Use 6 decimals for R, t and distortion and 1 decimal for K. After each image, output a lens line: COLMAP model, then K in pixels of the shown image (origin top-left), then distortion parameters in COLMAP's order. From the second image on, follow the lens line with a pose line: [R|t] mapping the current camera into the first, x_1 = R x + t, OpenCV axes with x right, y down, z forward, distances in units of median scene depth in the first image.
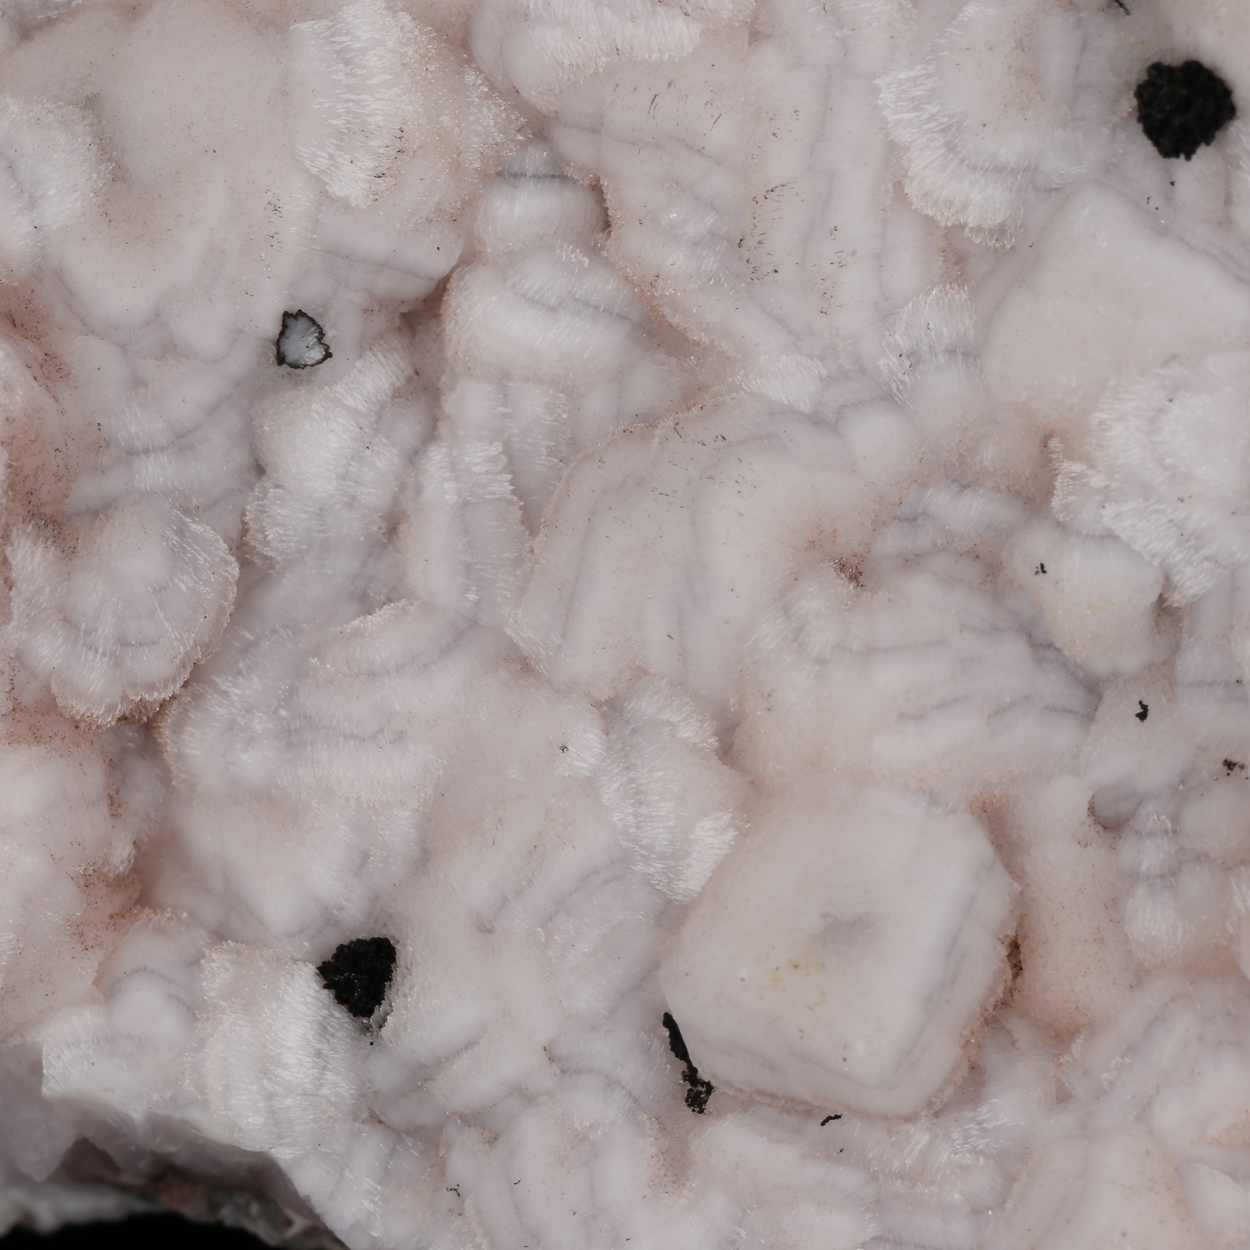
lens RADIAL K [[8163.5, 0, 625.5], [0, 8163.5, 663.2], [0, 0, 1]] dist [0.127138, -0.516952]
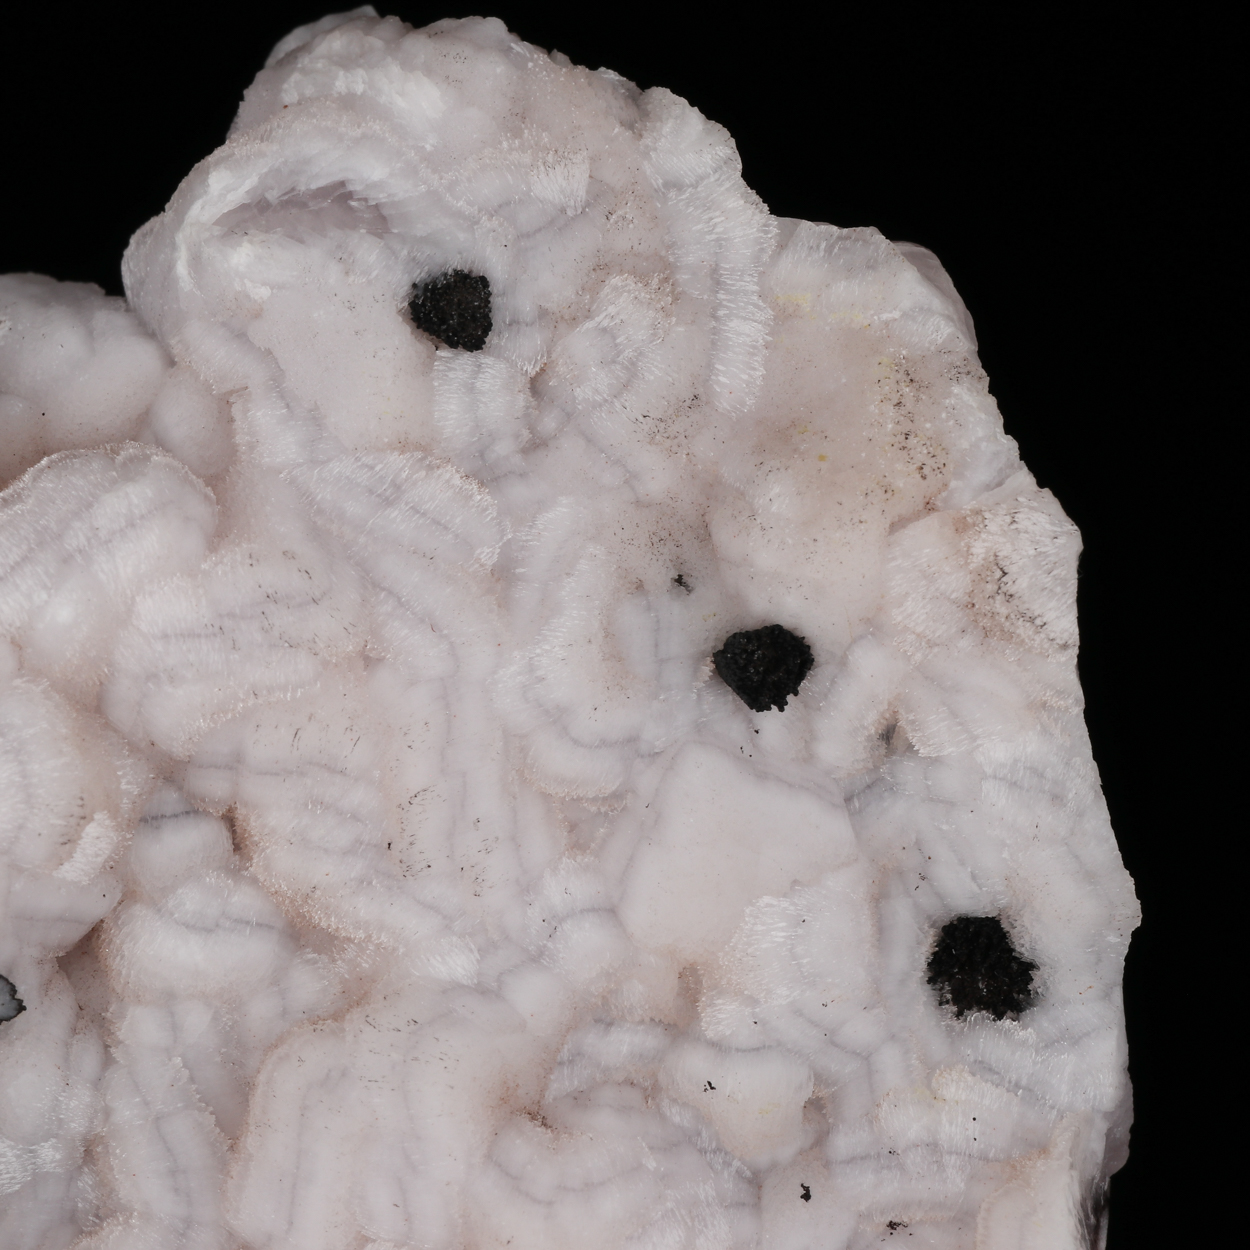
lens RADIAL K [[8163.5, 0, 625.5], [0, 8163.5, 663.2], [0, 0, 1]] dist [0.127138, -0.516952]
pose [[0.928780, -0.165518, 0.331619, -0.322292], [0.170150, 0.985300, 0.015237, -0.087625], [-0.329267, 0.042273, 0.943290, -0.066699]]
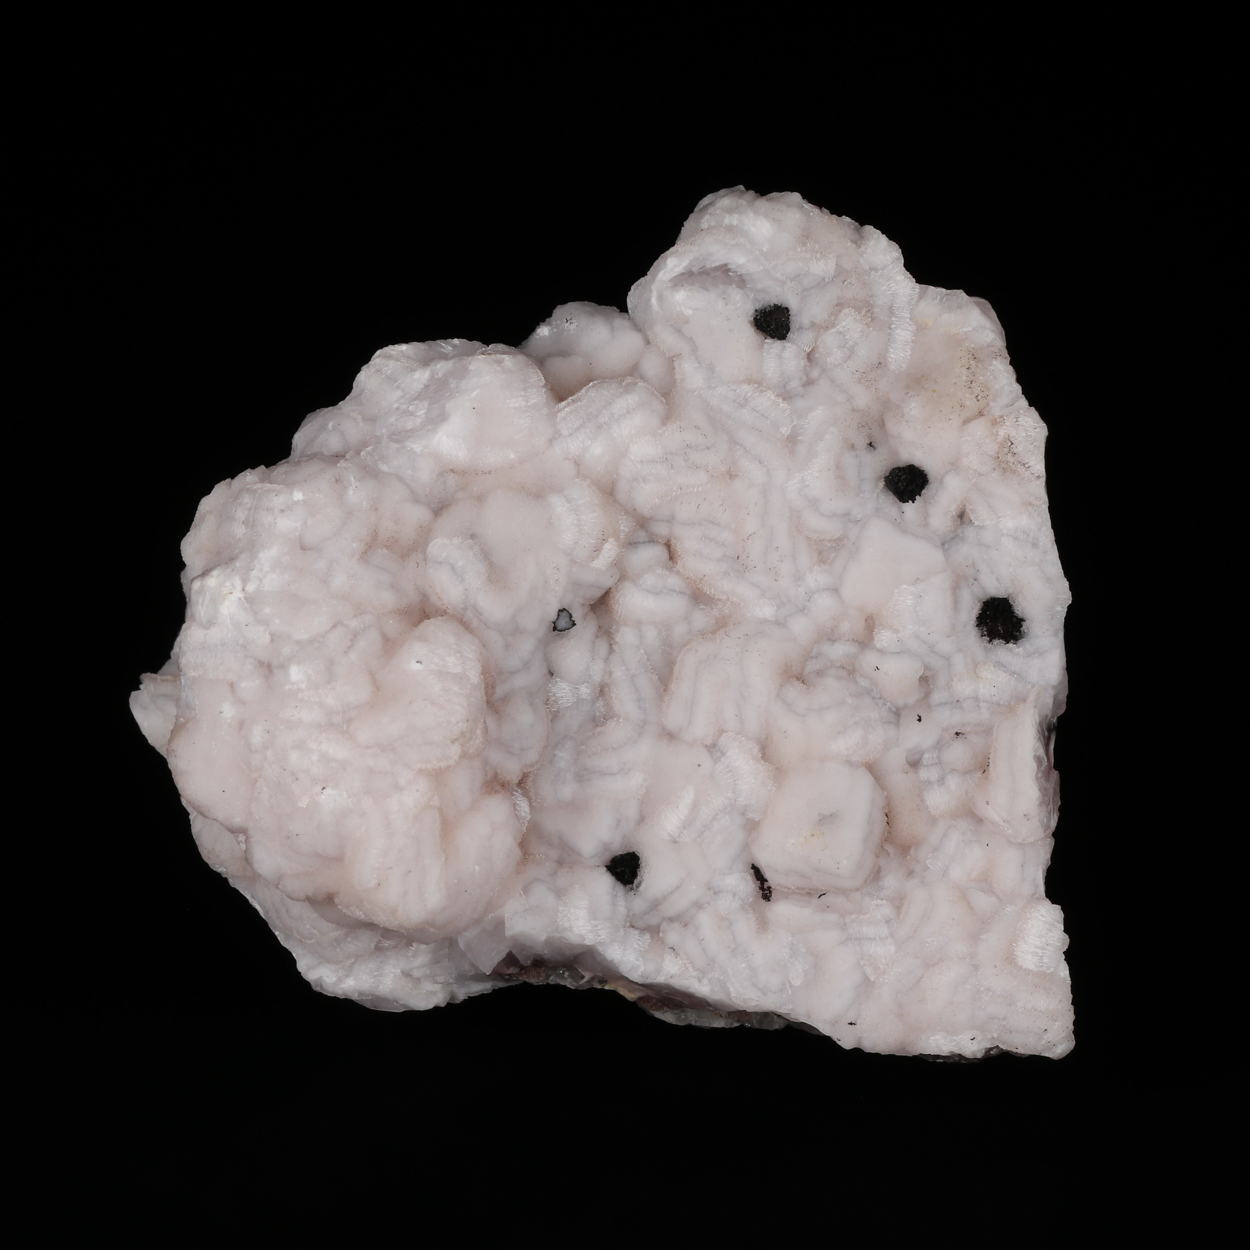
lens RADIAL K [[7423.9, 0, 625.0], [0, 7423.9, 625.0], [0, 0, 1]] dist [0.068233, 3.642285]
pose [[0.950878, -0.135748, 0.278214, -0.661420], [0.142754, 0.989746, -0.004979, -0.024402], [-0.274686, 0.044450, 0.960506, -1.197923]]
